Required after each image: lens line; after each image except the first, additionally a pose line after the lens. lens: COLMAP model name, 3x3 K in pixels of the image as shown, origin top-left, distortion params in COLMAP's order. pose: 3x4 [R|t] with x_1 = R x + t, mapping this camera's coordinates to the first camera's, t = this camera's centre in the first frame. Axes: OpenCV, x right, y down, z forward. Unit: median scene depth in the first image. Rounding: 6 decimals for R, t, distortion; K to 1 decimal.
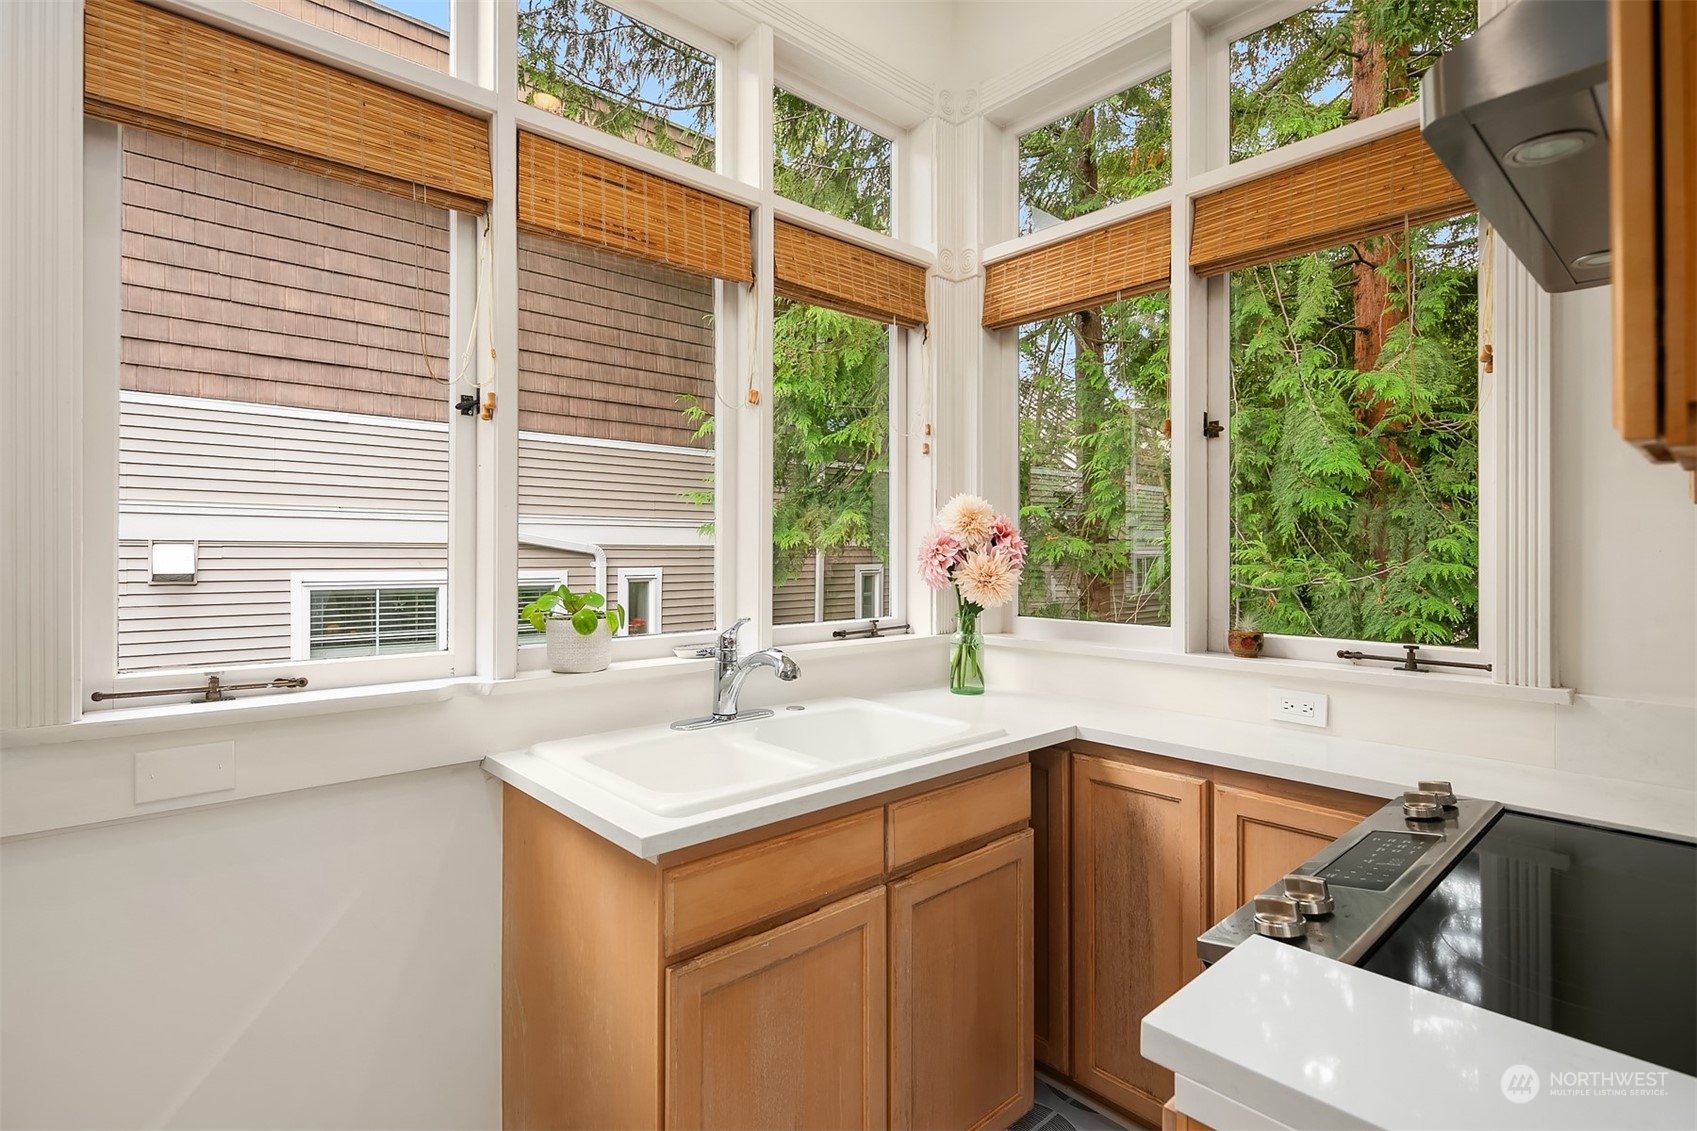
lens RADIAL K [[830.0, 0, 852.3], [0, 830.0, 534.5], [0, 0, 1]] dist [0.001517, -0.000262]
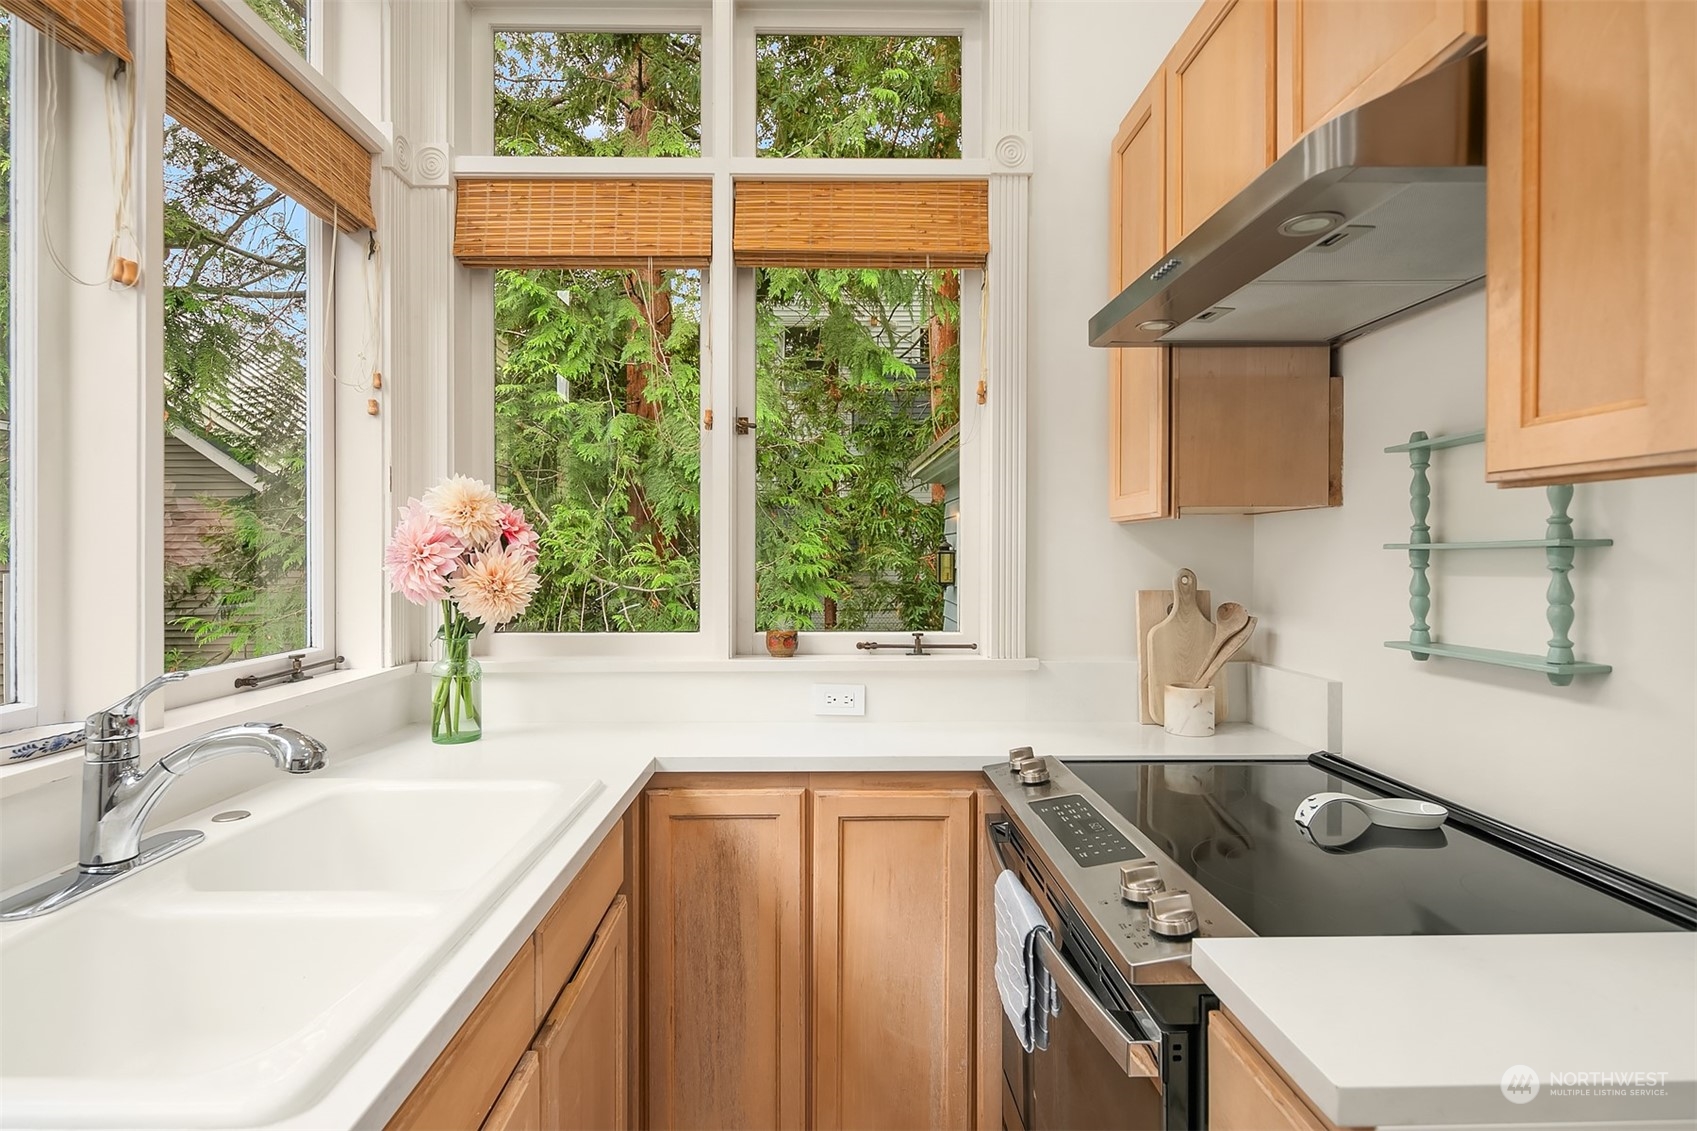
lens RADIAL K [[825.1, 0, 844.7], [0, 825.1, 550.1], [0, 0, 1]] dist [0.013873, -0.016283]
pose [[0.661234, 0.001076, 0.750179, -0.214762], [-0.012940, 0.999867, 0.009971, 0.007519], [-0.750068, -0.016301, 0.661160, 0.275617]]
